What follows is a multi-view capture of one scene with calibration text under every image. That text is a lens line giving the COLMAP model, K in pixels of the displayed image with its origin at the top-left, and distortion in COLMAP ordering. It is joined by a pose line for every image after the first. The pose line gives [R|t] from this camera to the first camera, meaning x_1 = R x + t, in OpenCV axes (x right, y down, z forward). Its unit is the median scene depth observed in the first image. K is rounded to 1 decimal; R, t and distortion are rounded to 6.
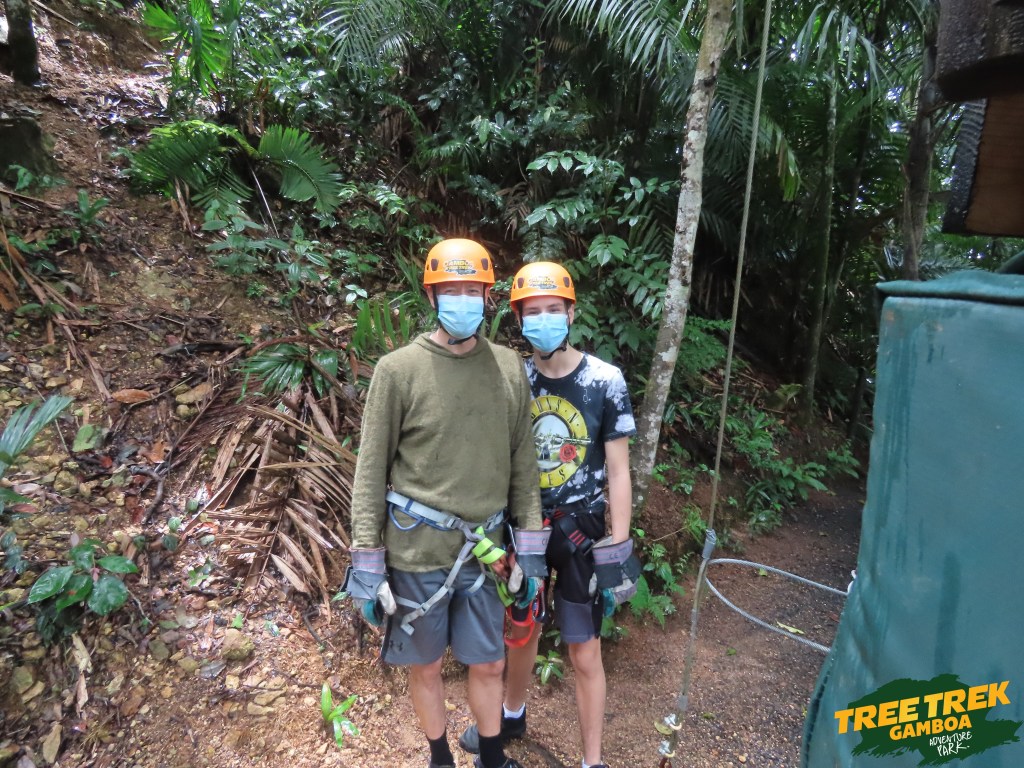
lens RADIAL K [[658.5, 0, 512.0], [0, 658.5, 384.2], [0, 0, 1]] dist [0.000815, -0.003641]
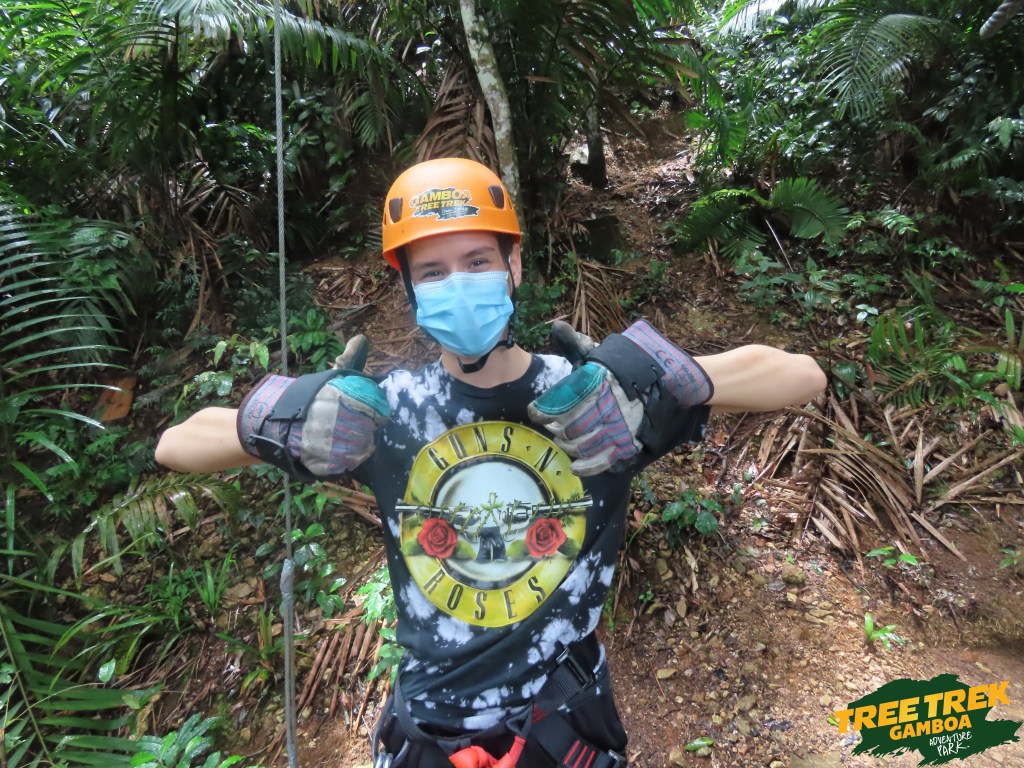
lens RADIAL K [[658.5, 0, 511.3], [0, 658.5, 383.7], [0, 0, 1]] dist [0.000815, -0.003641]
pose [[0.764945, -0.032446, -0.643278, 0.017049], [0.001736, 0.998831, -0.048315, 0.041706], [0.644094, 0.035841, 0.764107, -0.268595]]
